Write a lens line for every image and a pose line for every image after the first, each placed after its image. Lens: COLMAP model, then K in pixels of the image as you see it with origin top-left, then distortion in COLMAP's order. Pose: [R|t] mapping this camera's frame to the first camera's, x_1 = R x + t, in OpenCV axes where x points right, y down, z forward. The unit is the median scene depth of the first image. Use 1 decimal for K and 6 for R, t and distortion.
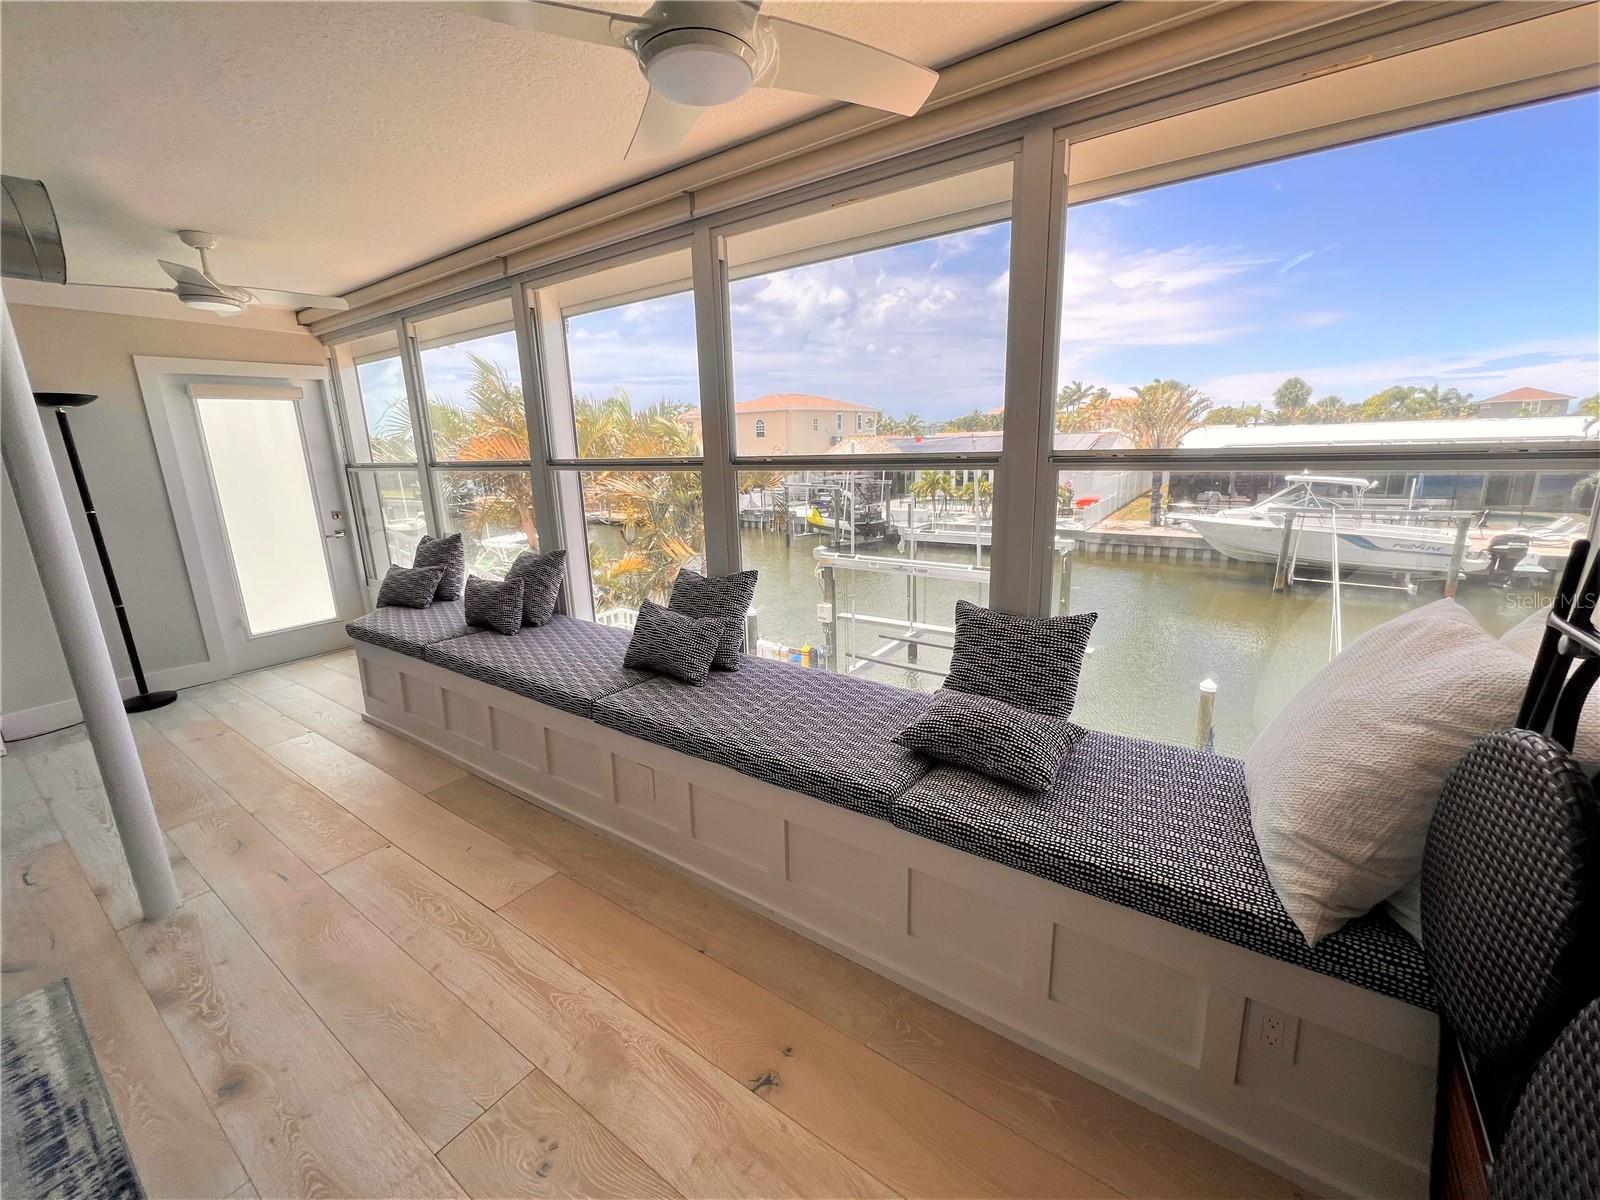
lens RADIAL K [[657.5, 0, 797.7], [0, 657.5, 604.4], [0, 0, 1]] dist [-0.002291, 0.000085]
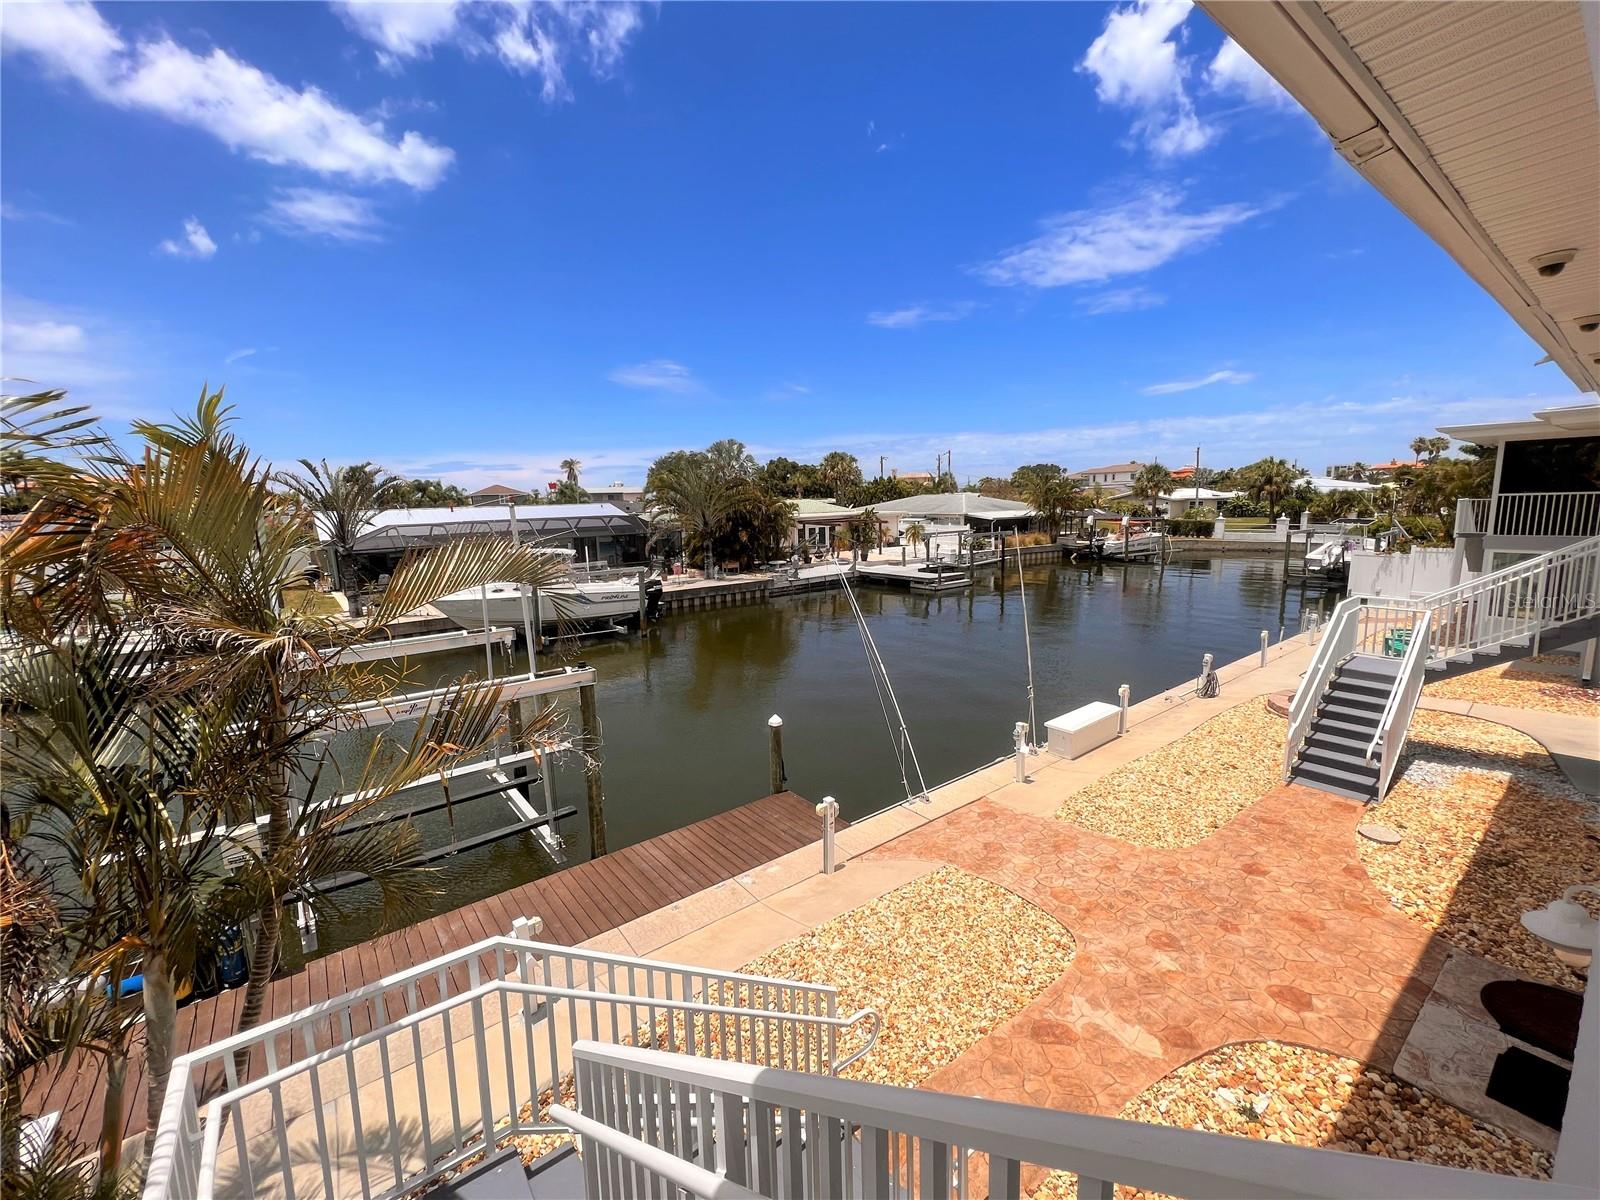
lens RADIAL K [[659.5, 0, 799.5], [0, 659.5, 594.6], [0, 0, 1]] dist [-0.000782, 0.000384]
pose [[0.283796, -0.114828, 0.951984, -0.767284], [0.249795, 0.967378, 0.042219, -0.230783], [-0.925776, 0.225820, 0.303222, 1.103022]]
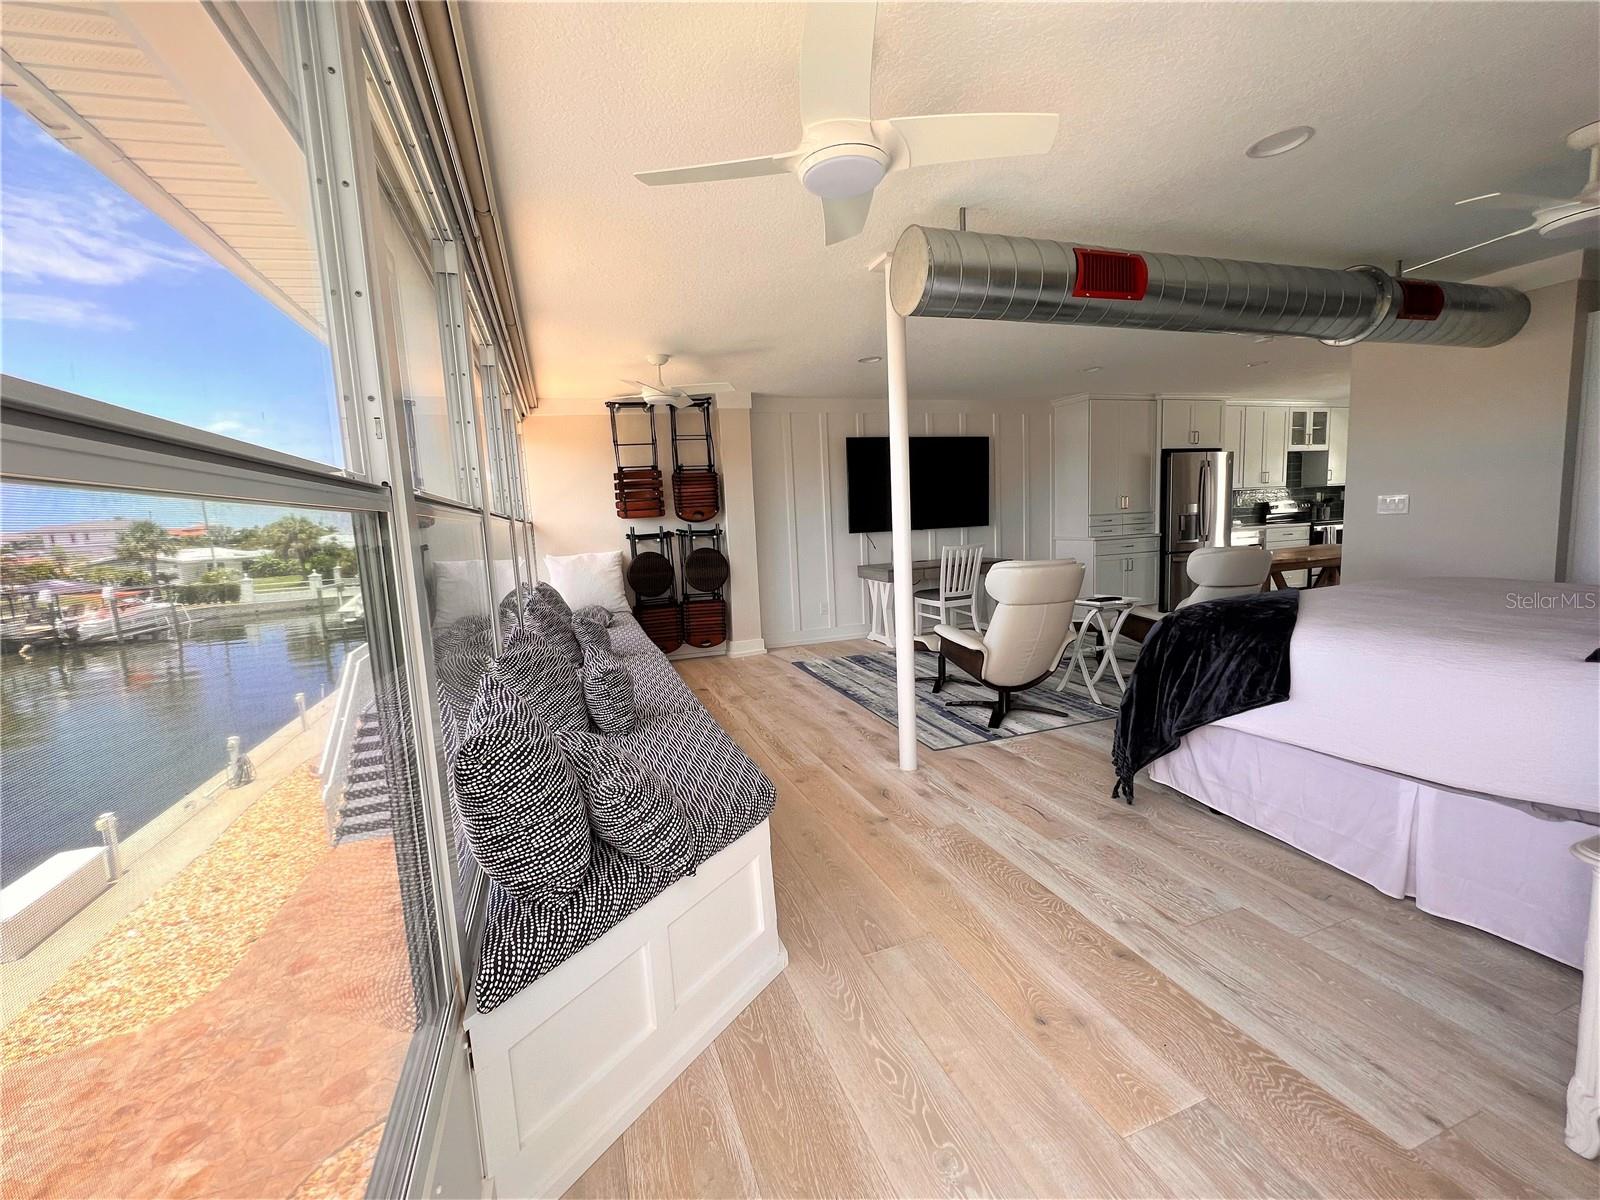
lens RADIAL K [[659.7, 0, 798.7], [0, 659.7, 597.8], [0, 0, 1]] dist [-0.002311, 0.000429]
pose [[-0.822002, 0.004284, 0.569468, -0.717624], [0.210925, 0.931145, 0.297456, -0.185236], [-0.528983, 0.364624, -0.766307, 0.956939]]
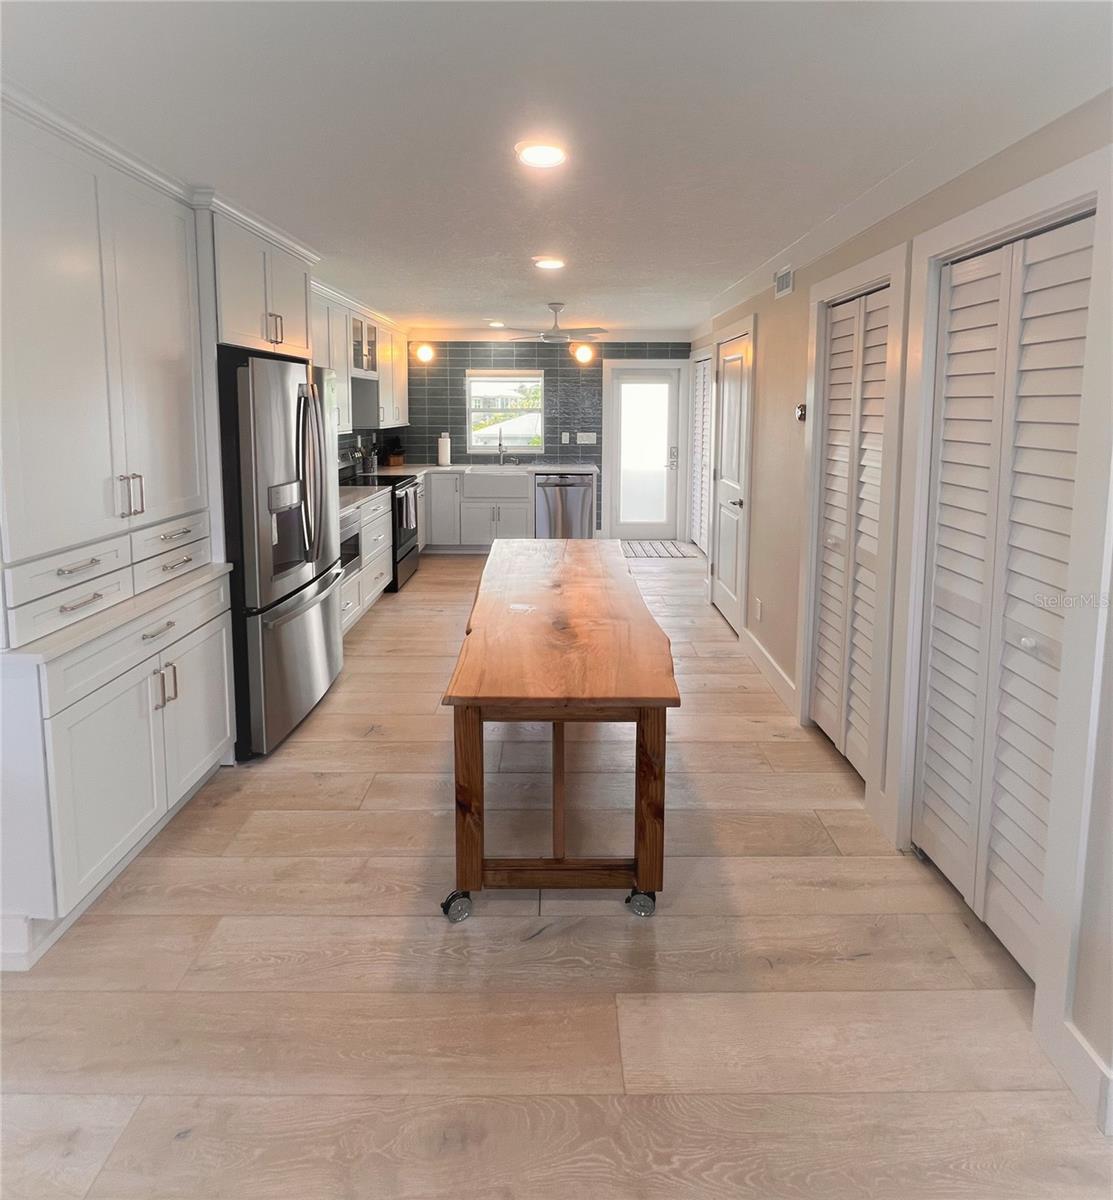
lens RADIAL K [[597.7, 0, 558.1], [0, 597.7, 455.3], [0, 0, 1]] dist [-0.001173, 0.000262]
pose [[-0.808222, 0.078586, -0.583611, -0.479419], [-0.120831, 0.947837, 0.294965, 0.018100], [0.576348, 0.308916, -0.756567, -0.136685]]
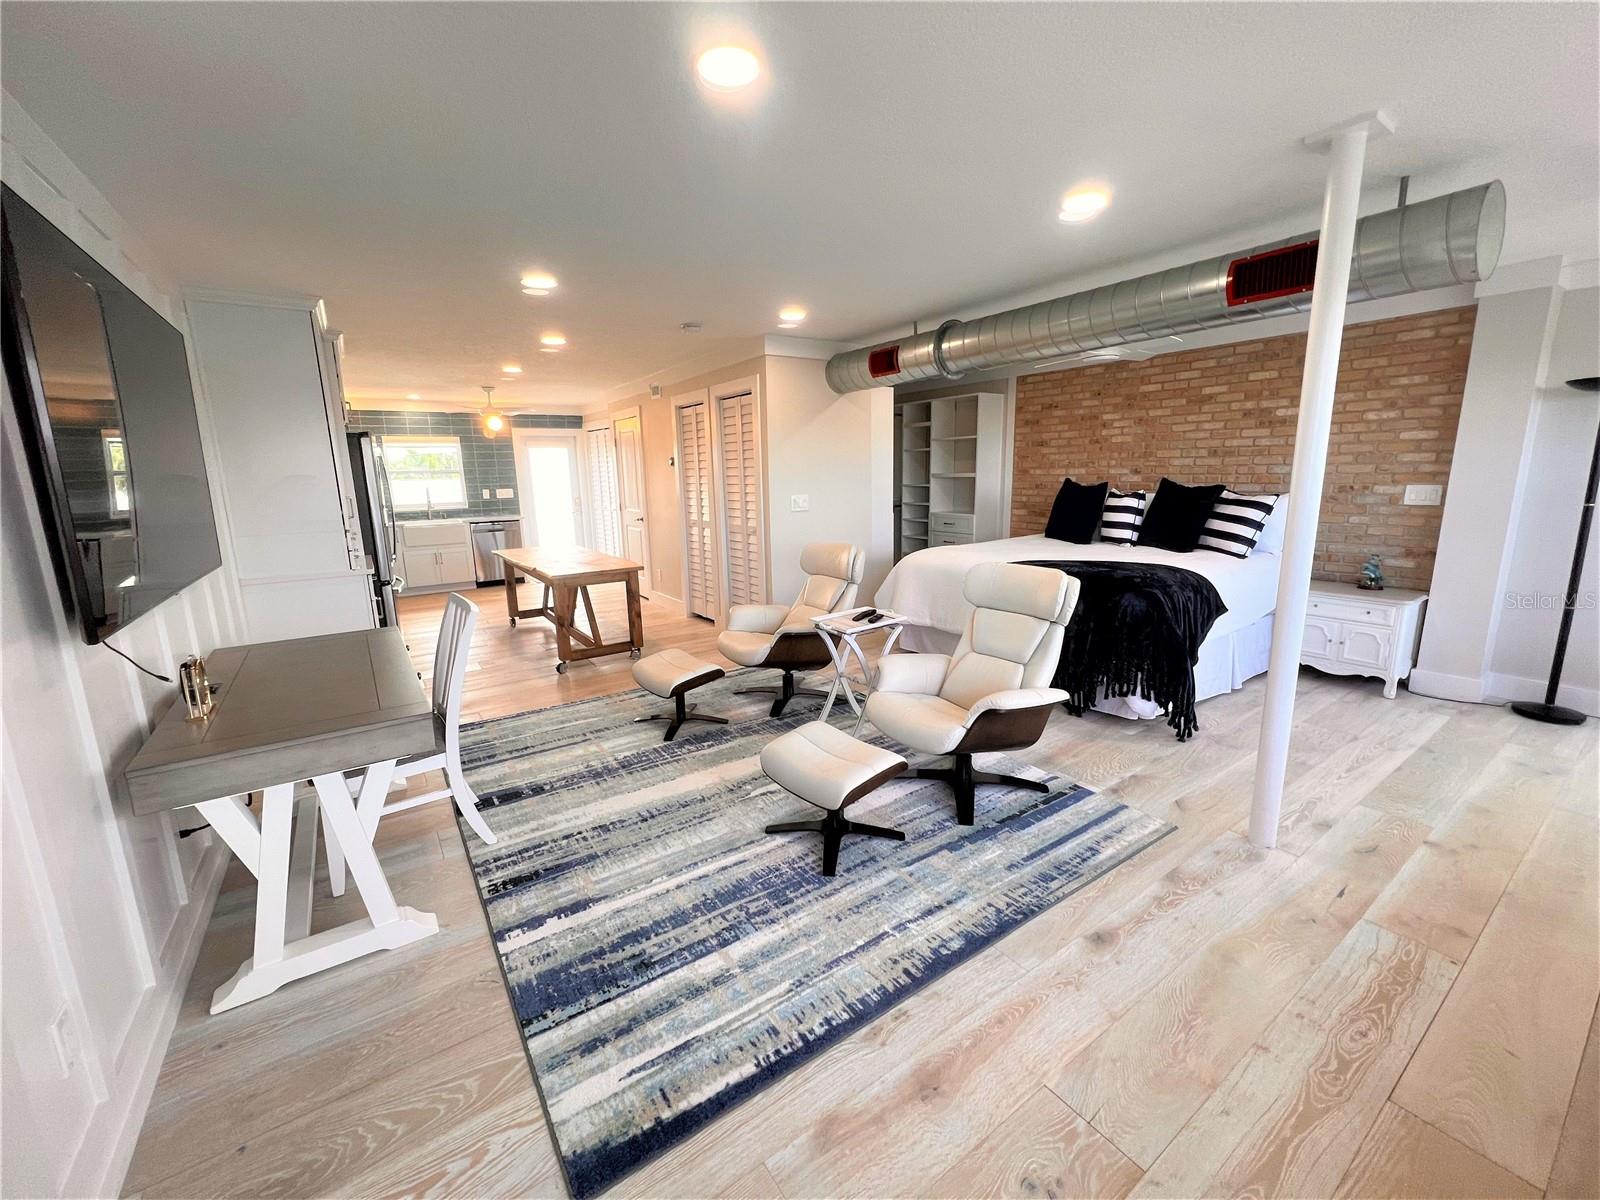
lens RADIAL K [[644.3, 0, 798.2], [0, 644.3, 594.4], [0, 0, 1]] dist [-0.001211, 0.000098]
pose [[-0.335173, 0.218511, -0.916467, 0.116849], [-0.195337, 0.935480, 0.294483, -0.053863], [0.921685, 0.277723, -0.270864, 0.188639]]
